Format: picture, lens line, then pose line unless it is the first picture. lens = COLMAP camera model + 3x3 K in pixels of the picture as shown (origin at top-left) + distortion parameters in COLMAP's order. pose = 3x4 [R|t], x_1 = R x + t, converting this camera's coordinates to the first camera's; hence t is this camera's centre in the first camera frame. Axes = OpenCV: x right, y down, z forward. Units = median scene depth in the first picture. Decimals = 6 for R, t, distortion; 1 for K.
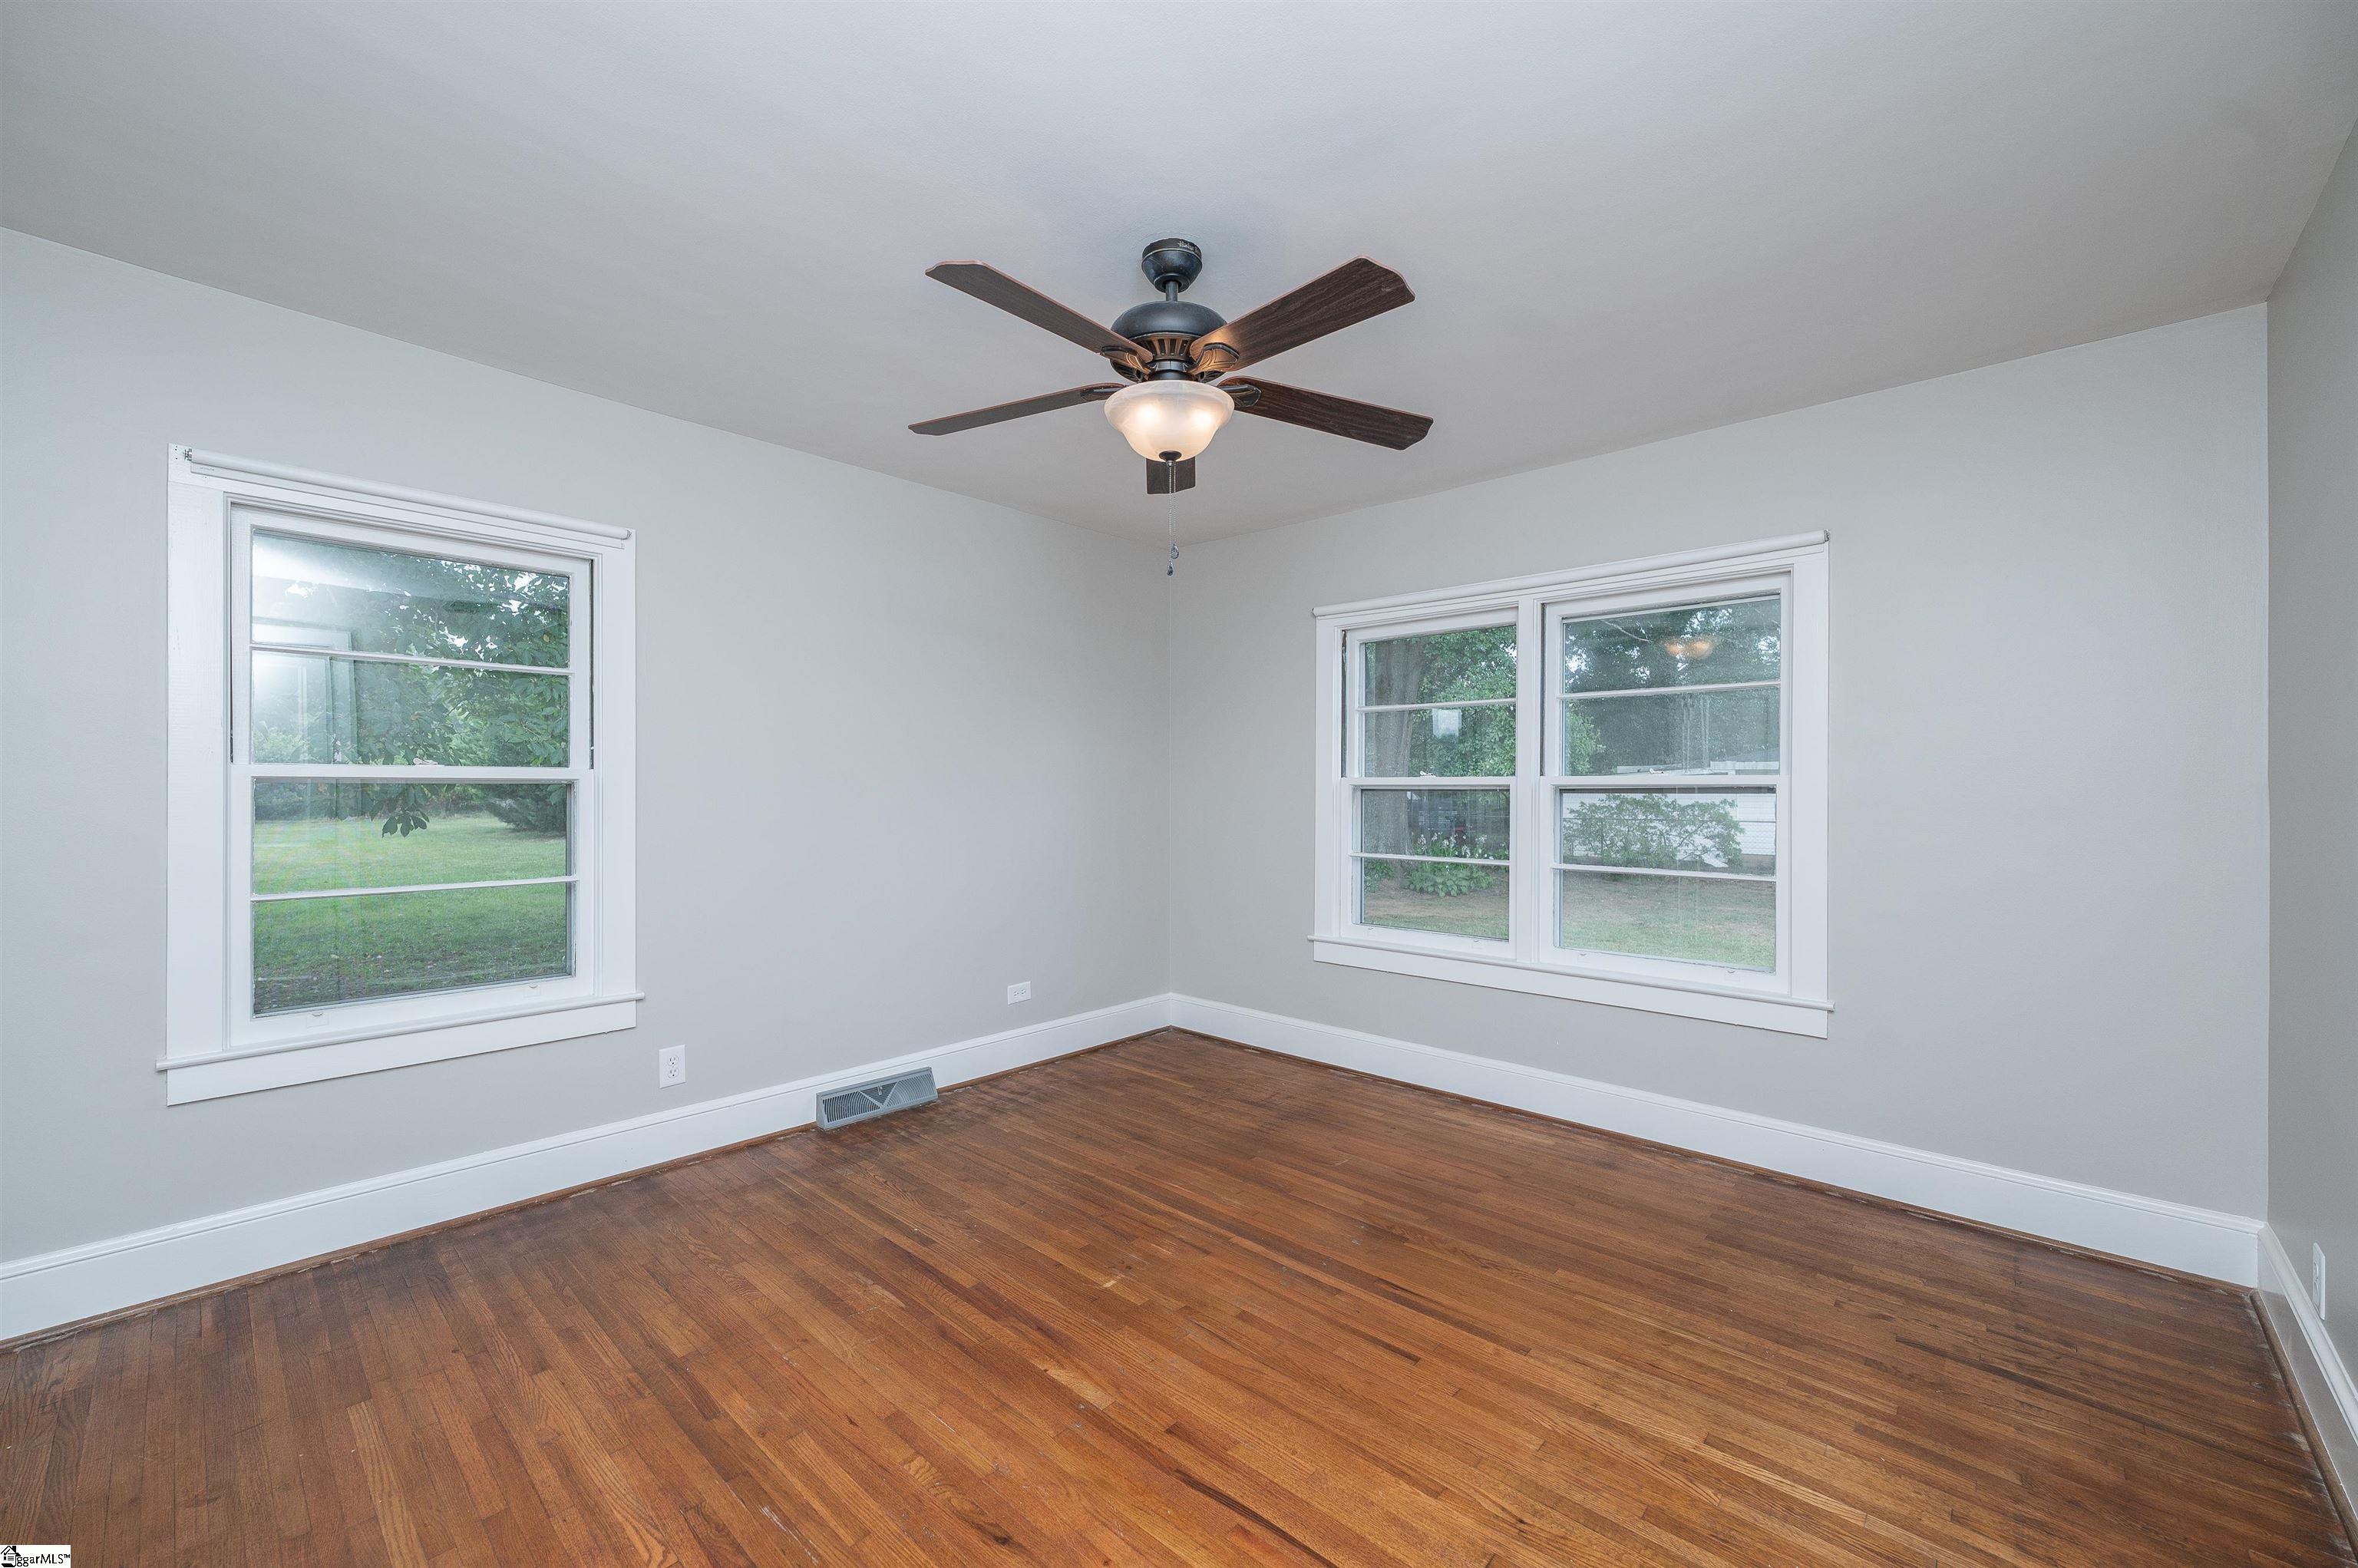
lens RADIAL K [[932.2, 0, 1167.8], [0, 932.2, 783.6], [0, 0, 1]] dist [0.001217, -0.000020]
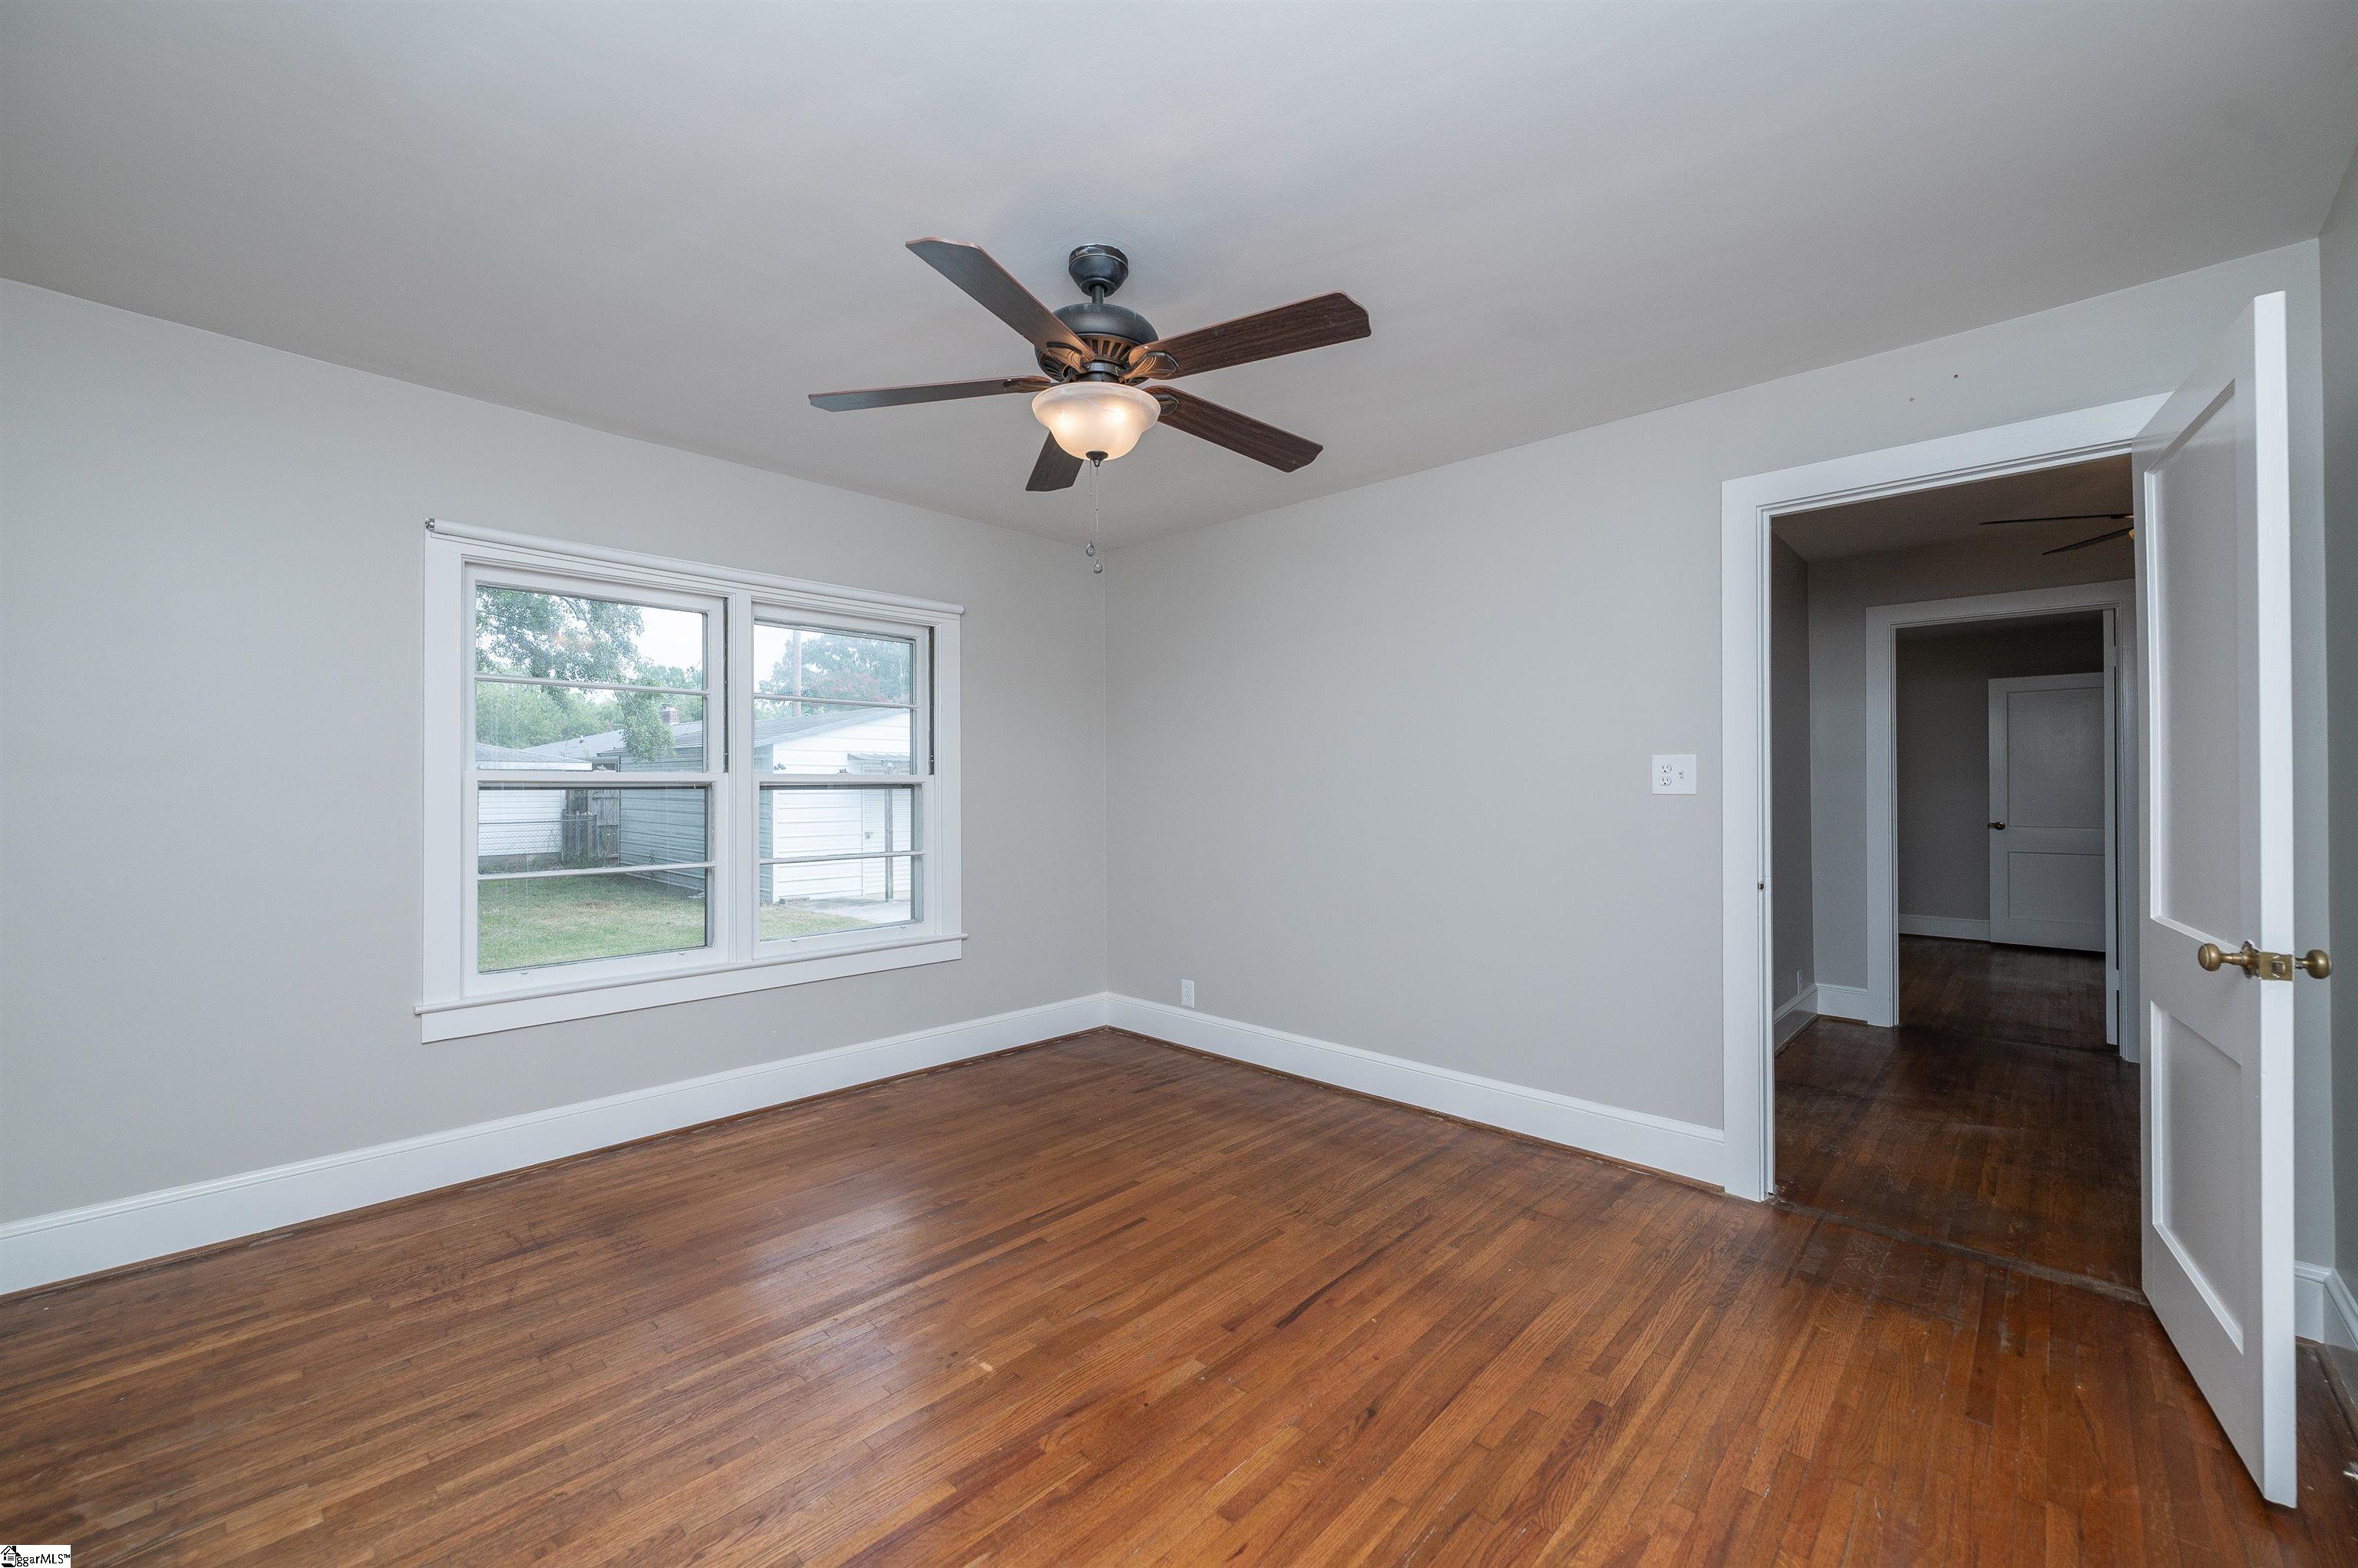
lens RADIAL K [[932.2, 0, 1167.8], [0, 932.2, 783.6], [0, 0, 1]] dist [0.001217, -0.000020]
pose [[0.019351, 0.001184, 0.999812, -0.766810], [-0.002915, 0.999995, -0.001128, 0.003636], [-0.999809, -0.002893, 0.019354, 0.689880]]
